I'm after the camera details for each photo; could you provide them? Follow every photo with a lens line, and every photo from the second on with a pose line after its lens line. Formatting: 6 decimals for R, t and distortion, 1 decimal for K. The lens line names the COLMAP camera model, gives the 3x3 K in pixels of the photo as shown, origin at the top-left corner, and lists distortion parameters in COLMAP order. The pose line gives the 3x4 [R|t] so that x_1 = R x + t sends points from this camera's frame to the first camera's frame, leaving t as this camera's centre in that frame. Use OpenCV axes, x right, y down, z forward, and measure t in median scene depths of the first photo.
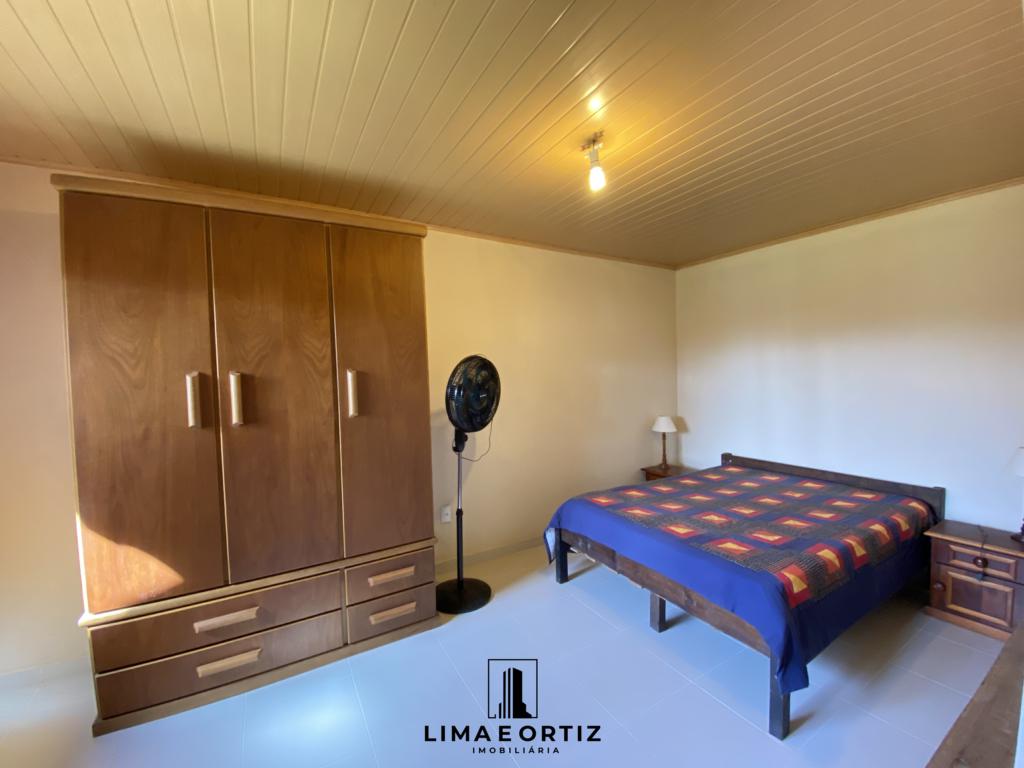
lens RADIAL K [[419.6, 0, 512.0], [0, 419.6, 384.0], [0, 0, 1]] dist [0.001595, -0.013571]
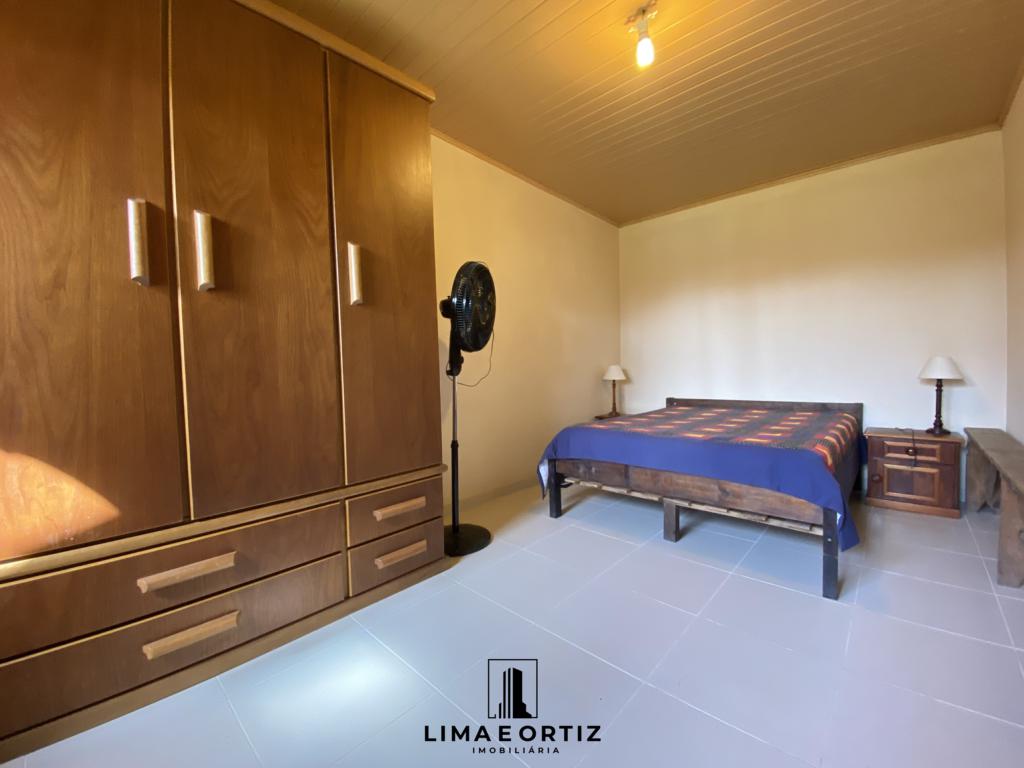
lens RADIAL K [[410.2, 0, 512.0], [0, 410.2, 384.0], [0, 0, 1]] dist [0.001919, -0.013457]
pose [[0.960974, -0.010645, 0.276434, -0.309308], [0.010824, 0.999941, 0.000880, 0.227483], [-0.276427, 0.002146, 0.961032, 0.181343]]
